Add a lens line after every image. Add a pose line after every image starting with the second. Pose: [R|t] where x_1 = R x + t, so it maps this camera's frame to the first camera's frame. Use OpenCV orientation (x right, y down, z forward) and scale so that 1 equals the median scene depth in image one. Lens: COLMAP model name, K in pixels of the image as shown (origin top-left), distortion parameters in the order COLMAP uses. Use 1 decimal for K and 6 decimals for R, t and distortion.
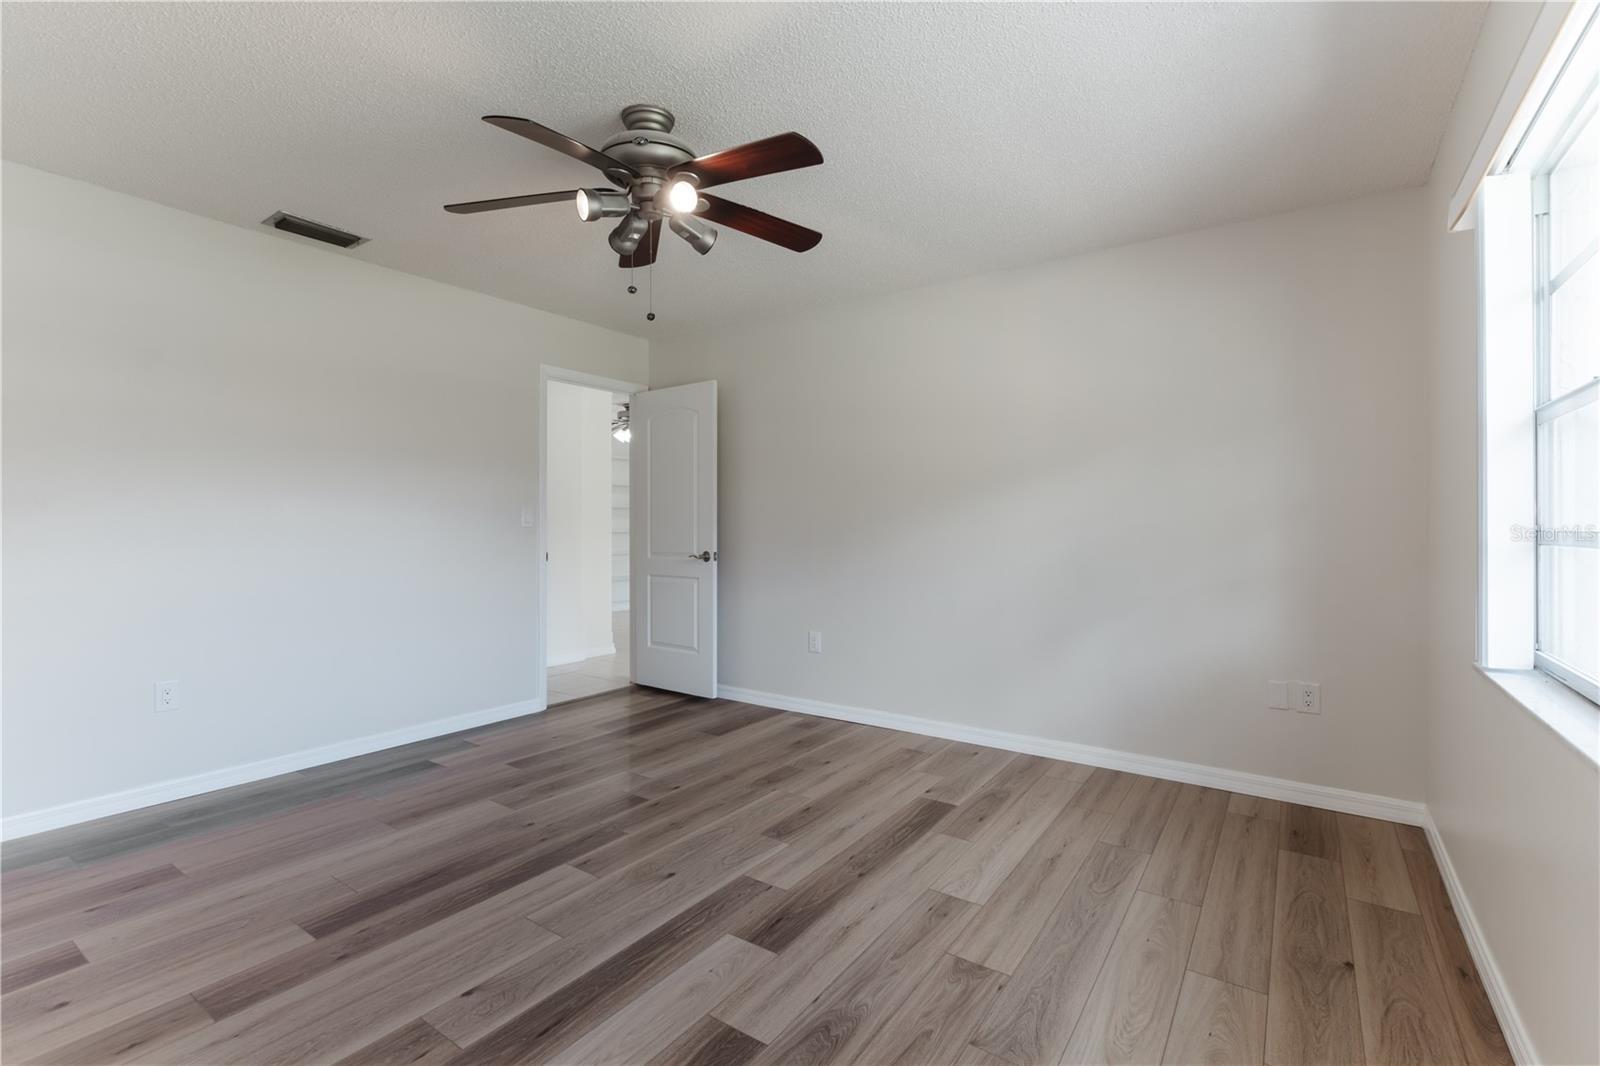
lens RADIAL K [[726.9, 0, 800.0], [0, 726.9, 533.0], [0, 0, 1]] dist [0.001595, -0.001258]
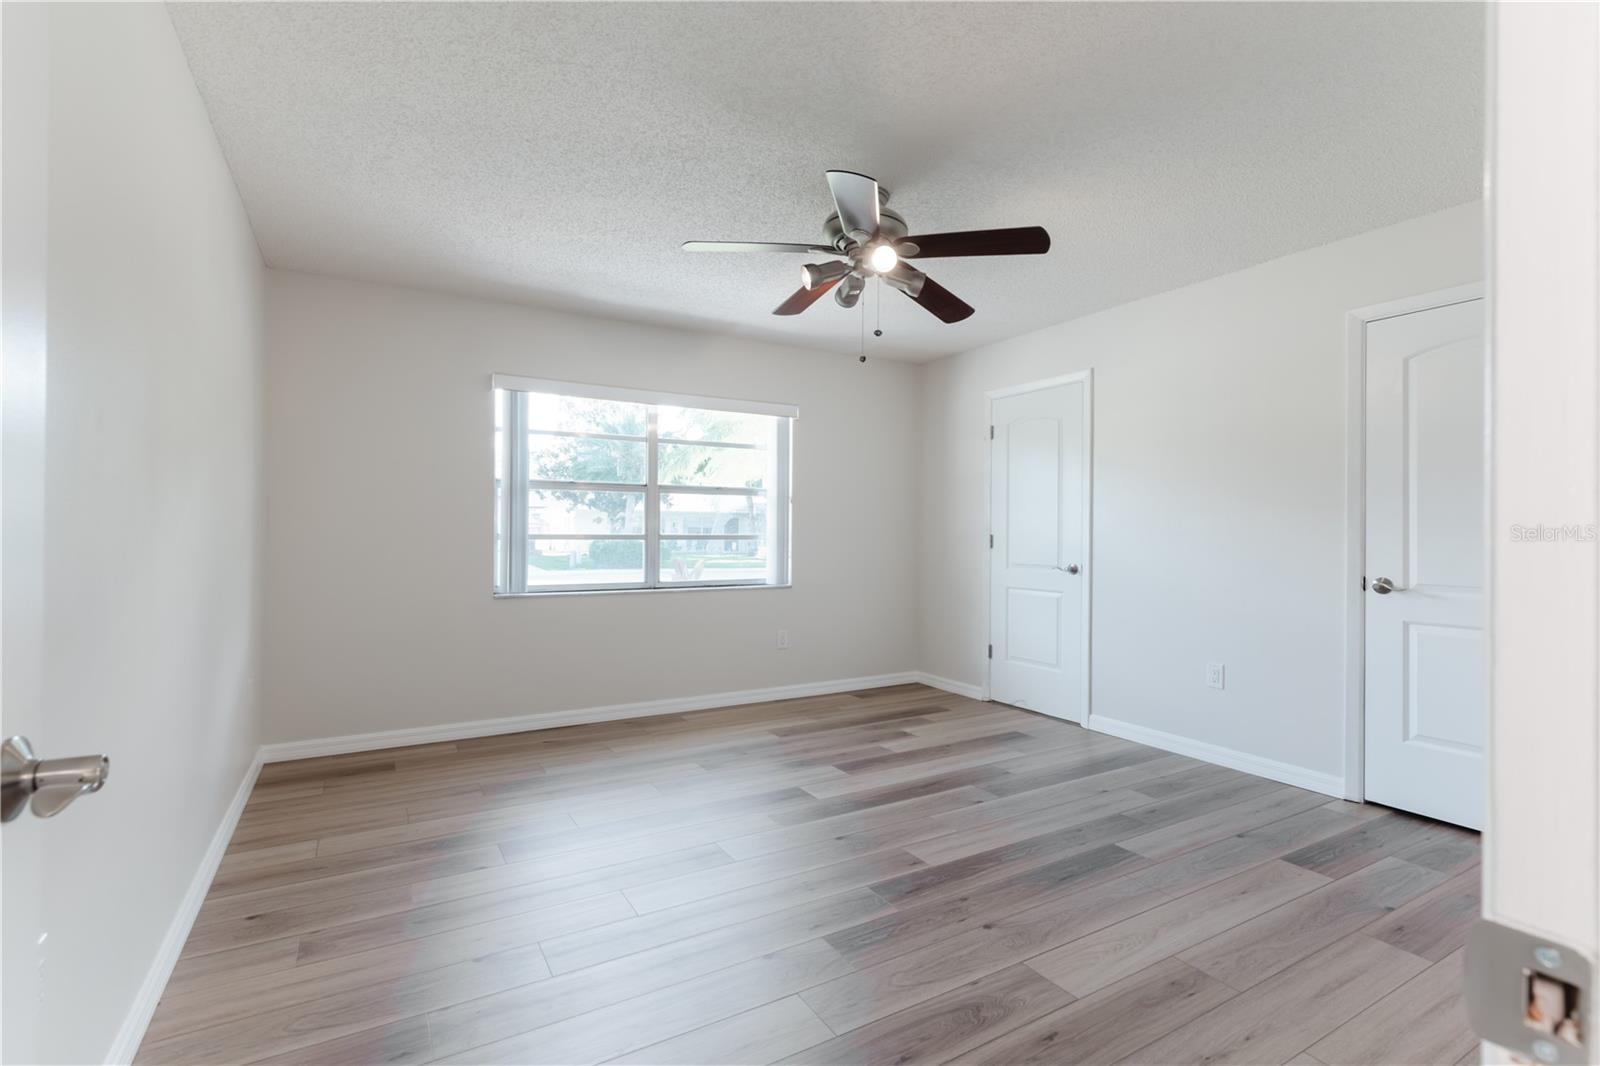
lens RADIAL K [[726.9, 0, 800.0], [0, 726.9, 533.0], [0, 0, 1]] dist [0.001595, -0.001258]
pose [[-0.906603, -0.008479, 0.421900, -0.554930], [-0.003463, 0.999914, 0.012653, -0.011027], [-0.421971, 0.010010, -0.906554, 1.915710]]
